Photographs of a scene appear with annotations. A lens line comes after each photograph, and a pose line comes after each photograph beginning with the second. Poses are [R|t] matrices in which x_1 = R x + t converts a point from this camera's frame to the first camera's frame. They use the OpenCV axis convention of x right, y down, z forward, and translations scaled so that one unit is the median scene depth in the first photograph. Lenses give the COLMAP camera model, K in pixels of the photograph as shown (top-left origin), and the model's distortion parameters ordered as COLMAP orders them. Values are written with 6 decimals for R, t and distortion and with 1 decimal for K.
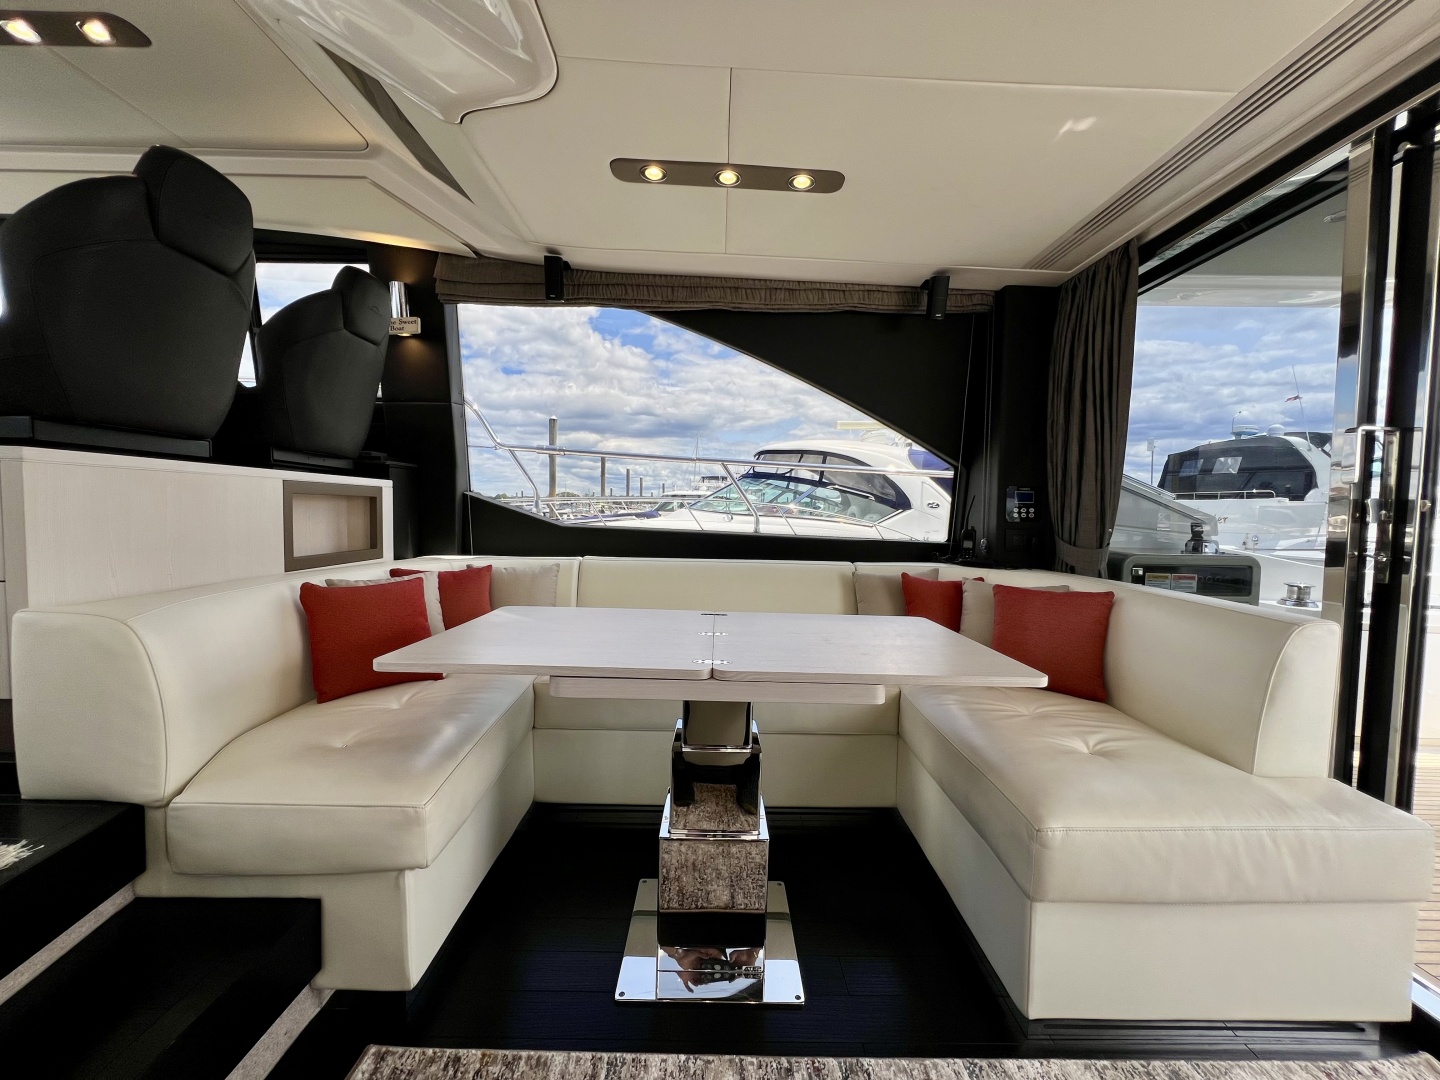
lens RADIAL K [[576.7, 0, 715.8], [0, 576.7, 539.0], [0, 0, 1]] dist [0.004622, -0.001604]
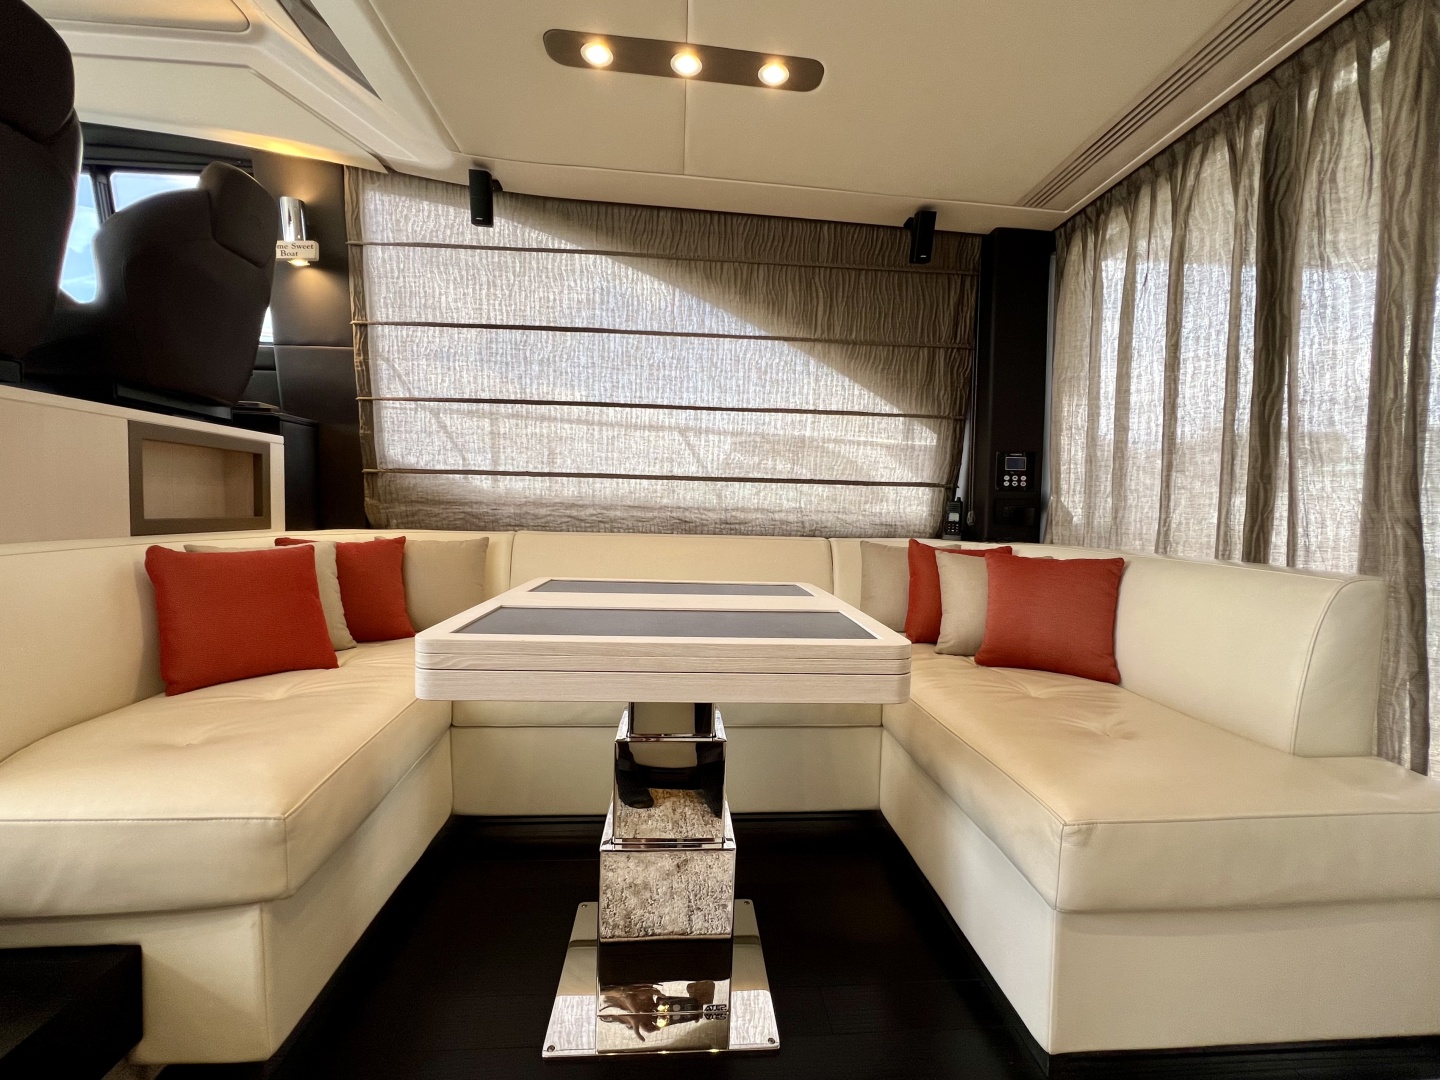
lens RADIAL K [[609.4, 0, 716.0], [0, 609.4, 542.6], [0, 0, 1]] dist [-0.003659, 0.000091]
pose [[0.997813, -0.000054, 0.066103, 0.005888], [-0.000296, 0.999986, 0.005280, 0.067844], [-0.066103, -0.005288, 0.997799, 0.119355]]
